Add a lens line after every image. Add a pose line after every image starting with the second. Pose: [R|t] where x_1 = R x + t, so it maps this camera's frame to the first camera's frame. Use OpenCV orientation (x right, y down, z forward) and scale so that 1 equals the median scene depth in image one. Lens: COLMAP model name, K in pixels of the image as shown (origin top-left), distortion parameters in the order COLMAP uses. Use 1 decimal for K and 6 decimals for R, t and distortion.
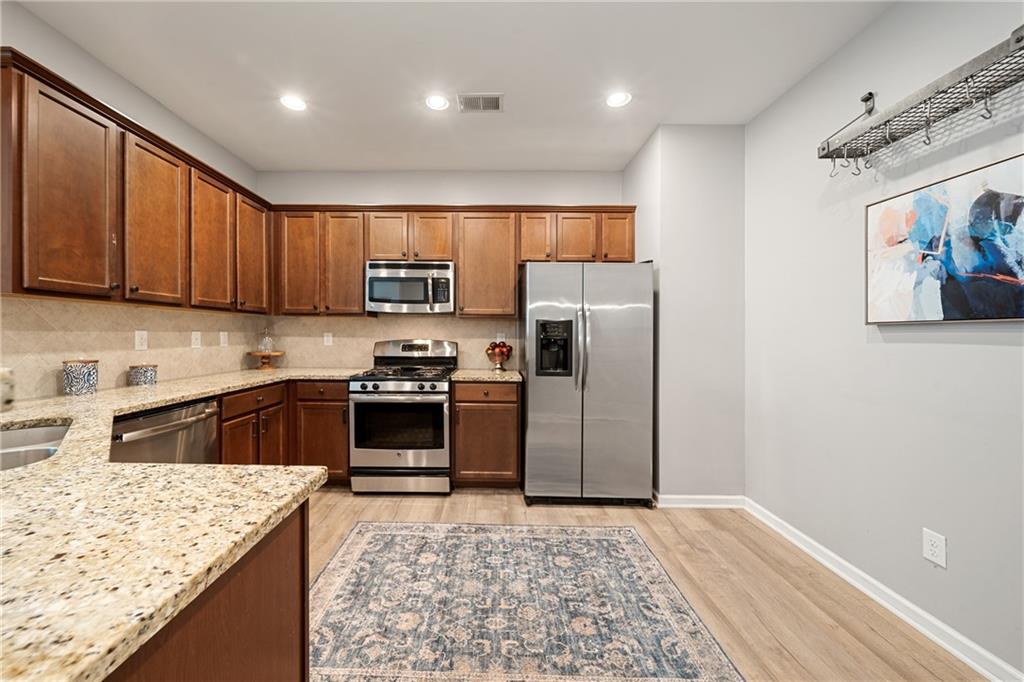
lens RADIAL K [[365.5, 0, 484.0], [0, 365.5, 331.7], [0, 0, 1]] dist [0.003769, -0.001970]
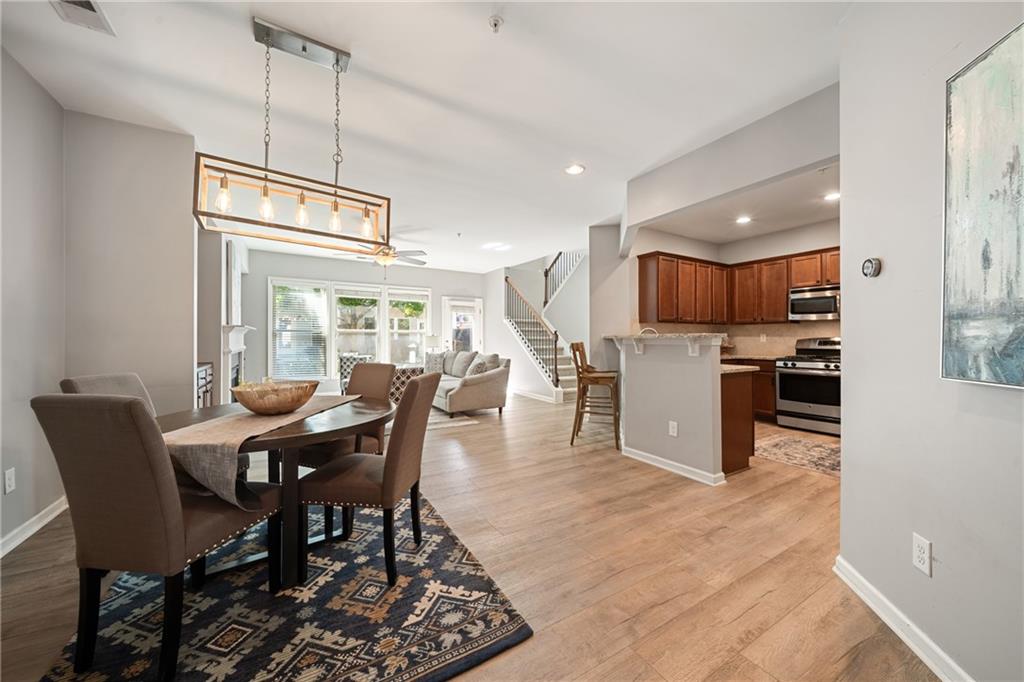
lens RADIAL K [[365.5, 0, 507.7], [0, 365.5, 344.0], [0, 0, 1]] dist [0.003769, -0.001970]
pose [[0.525838, 0.007250, -0.850554, 0.531570], [0.009214, 0.999856, 0.014218, 0.019832], [0.850535, -0.015313, 0.525695, -1.208777]]
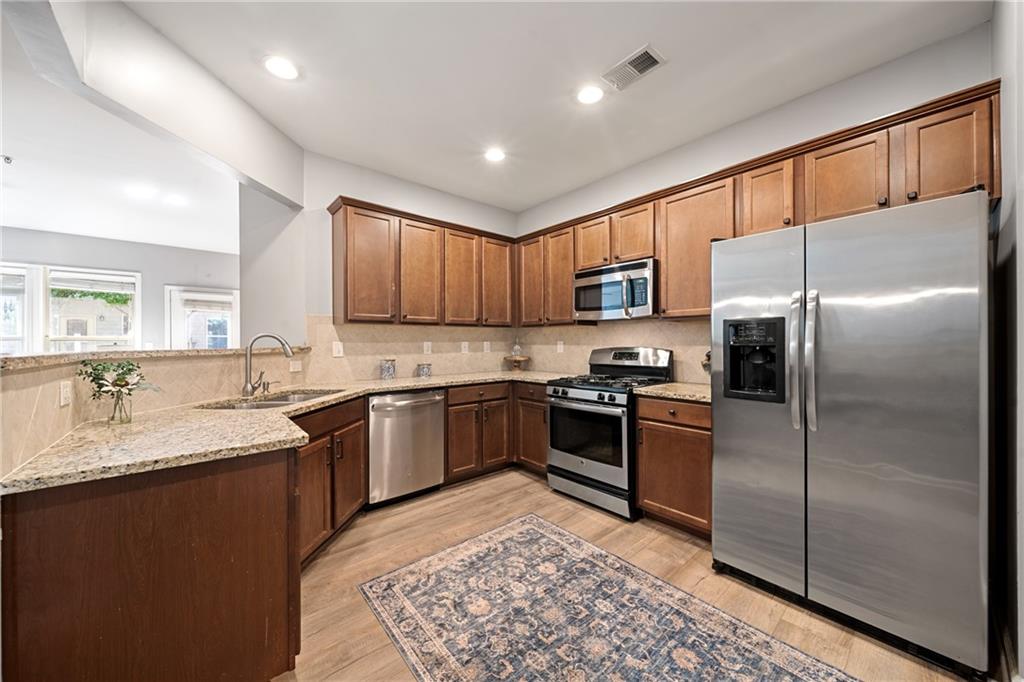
lens RADIAL K [[365.5, 0, 521.5], [0, 365.5, 338.5], [0, 0, 1]] dist [0.003769, -0.001970]
pose [[0.674656, -0.018335, -0.737905, 0.453787], [0.016345, 0.999817, -0.009899, 0.005717], [0.737952, -0.005382, 0.674832, 0.240552]]
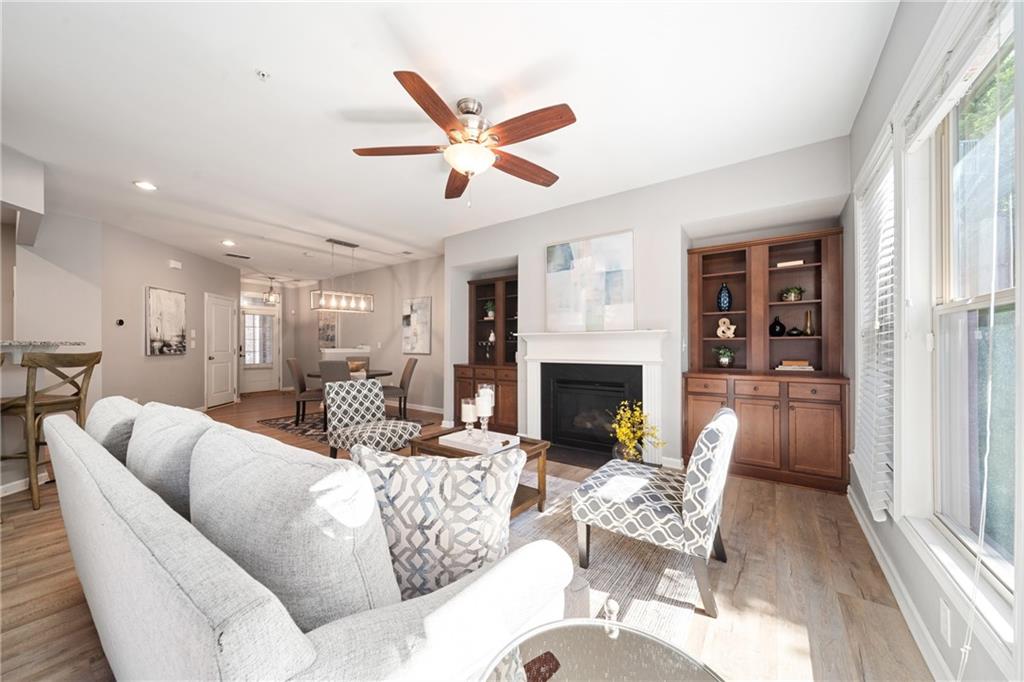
lens RADIAL K [[365.5, 0, 508.2], [0, 365.5, 345.3], [0, 0, 1]] dist [0.003769, -0.001970]
pose [[-0.820779, -0.006013, 0.571215, -2.669267], [-0.010462, 0.999935, -0.004508, 0.011795], [-0.571150, -0.009676, -0.820788, 0.167685]]
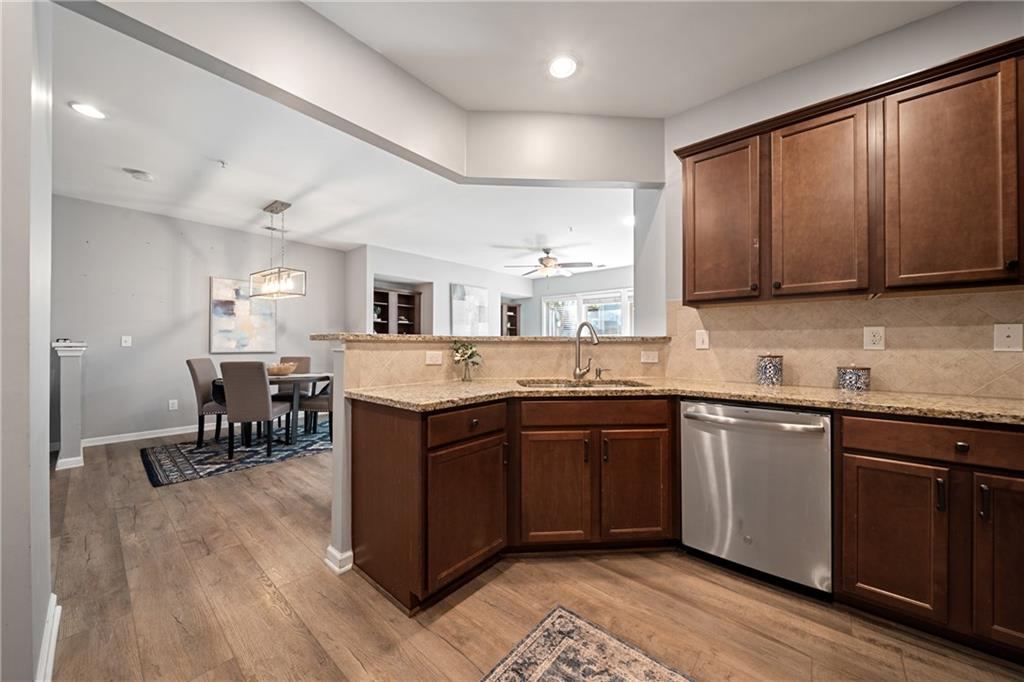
lens RADIAL K [[365.5, 0, 507.7], [0, 365.5, 341.7], [0, 0, 1]] dist [0.003769, -0.001970]
pose [[-0.644478, -0.011215, -0.764541, 0.222273], [0.001492, 0.999872, -0.015925, 0.041669], [0.764621, -0.011404, -0.644379, 0.864768]]
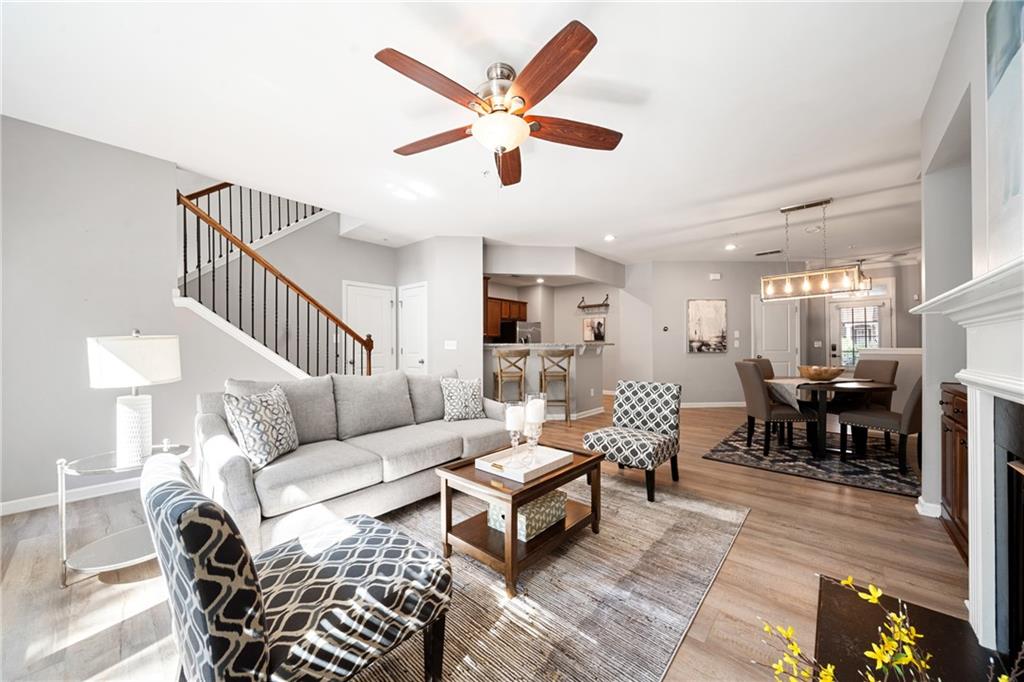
lens RADIAL K [[365.5, 0, 518.8], [0, 365.5, 346.9], [0, 0, 1]] dist [0.003769, -0.001970]
pose [[0.635181, -0.009980, 0.772299, -2.670715], [0.002203, 0.999936, 0.011110, 0.005427], [-0.772360, -0.005356, 0.635162, -1.228758]]
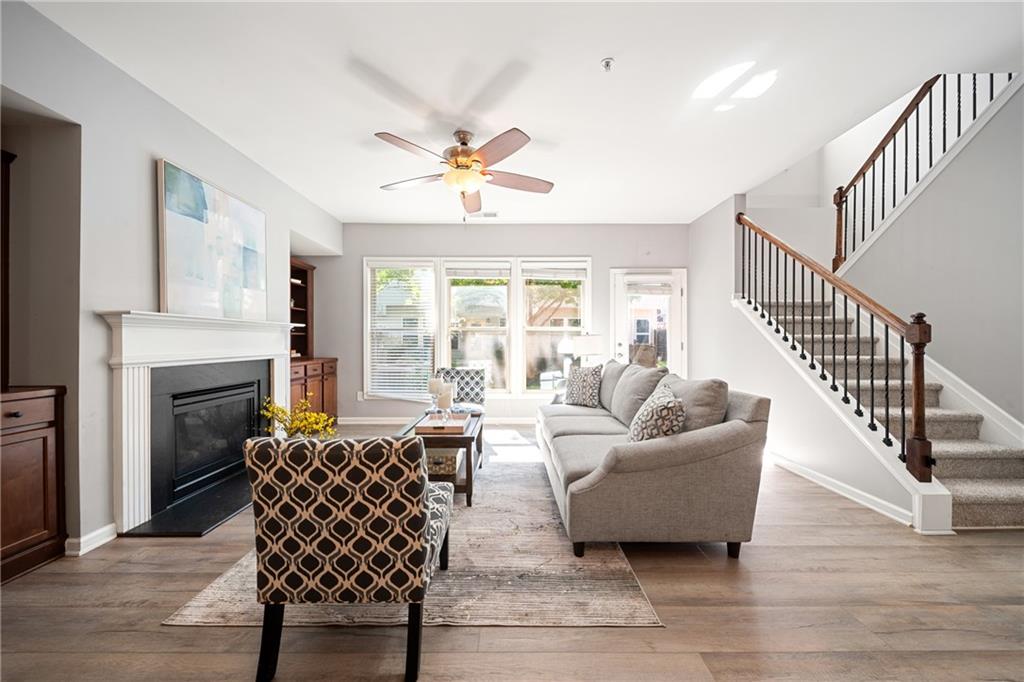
lens RADIAL K [[365.5, 0, 511.9], [0, 365.5, 340.6], [0, 0, 1]] dist [0.003769, -0.001970]
pose [[0.021680, -0.009607, -0.999719, -0.756121], [0.008241, 0.999922, -0.009430, 0.031430], [0.999731, -0.008035, 0.021757, -0.484639]]
